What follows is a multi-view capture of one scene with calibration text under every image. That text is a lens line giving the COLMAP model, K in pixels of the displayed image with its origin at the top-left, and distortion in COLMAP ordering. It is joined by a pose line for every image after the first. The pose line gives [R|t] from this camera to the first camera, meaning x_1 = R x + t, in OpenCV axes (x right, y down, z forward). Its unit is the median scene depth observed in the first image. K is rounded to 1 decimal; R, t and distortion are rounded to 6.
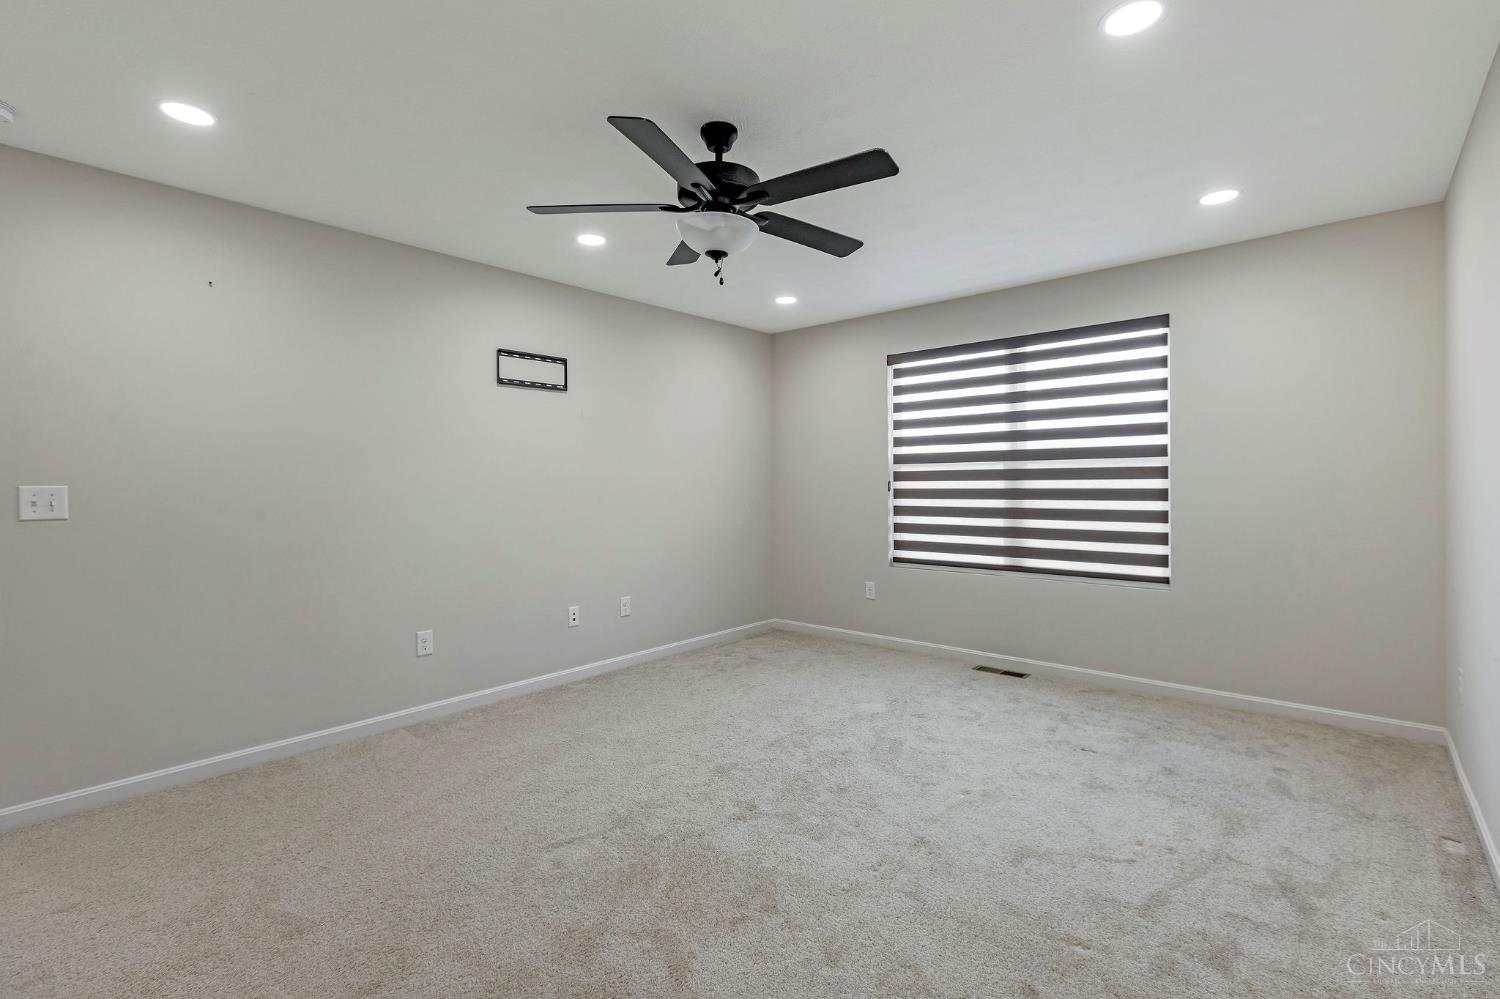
lens RADIAL K [[684.3, 0, 736.6], [0, 684.3, 491.1], [0, 0, 1]] dist [-0.004718, 0.000505]
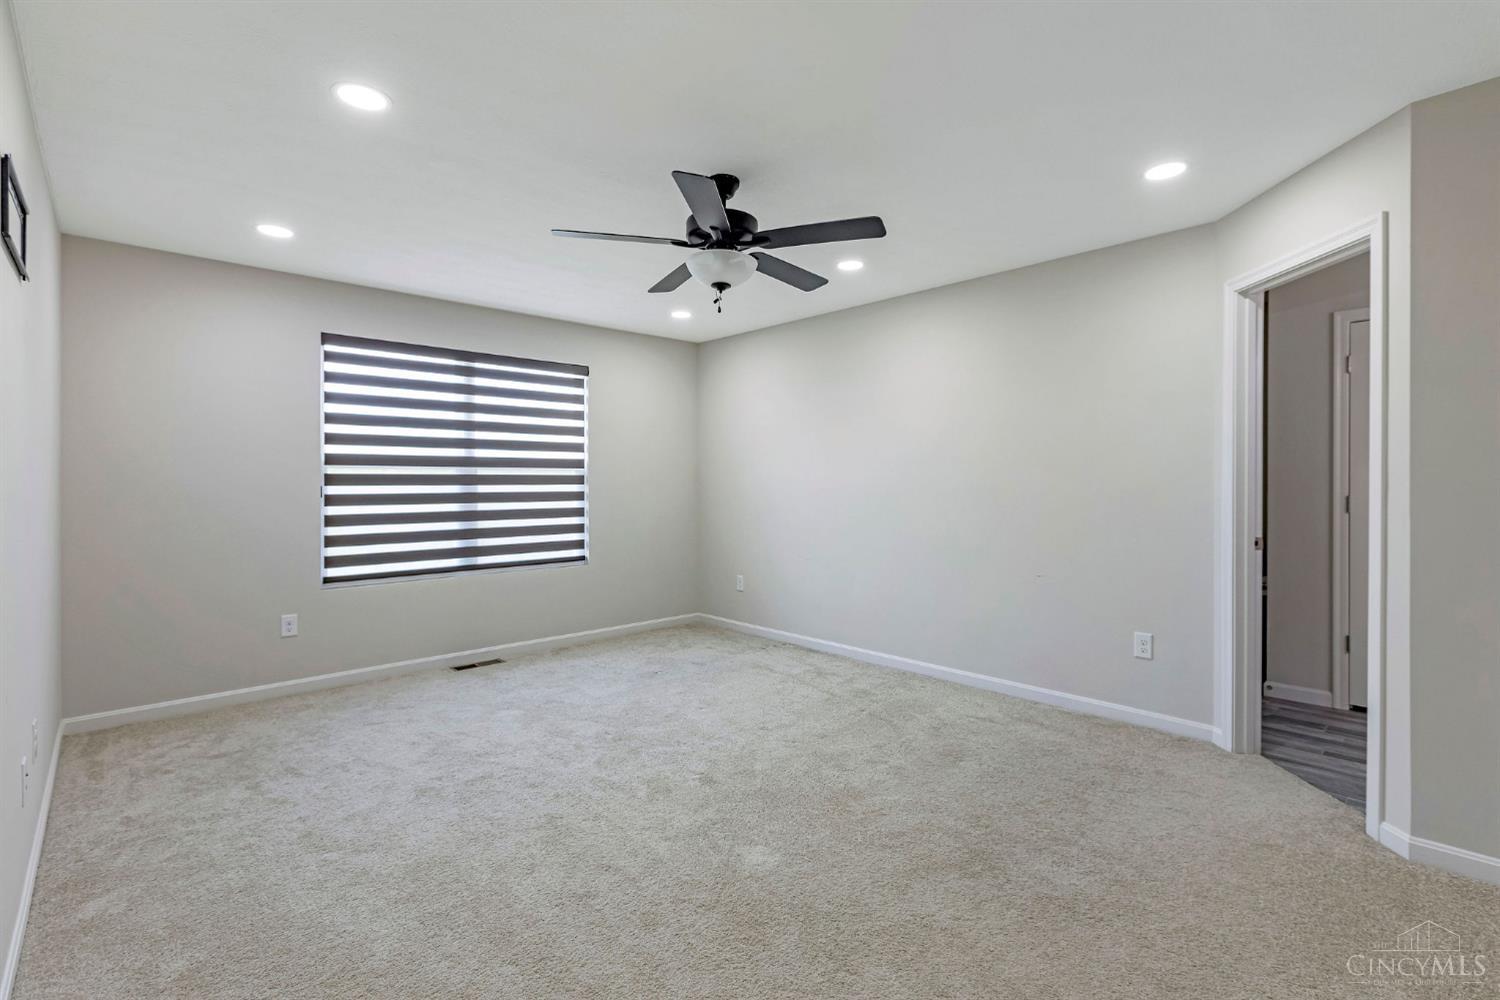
lens RADIAL K [[684.3, 0, 778.8], [0, 684.3, 489.0], [0, 0, 1]] dist [-0.004718, 0.000505]
pose [[0.058331, -0.000543, 0.998297, -0.645998], [0.015035, 0.999887, -0.000335, -0.002007], [-0.998184, 0.015029, 0.058333, 0.464704]]
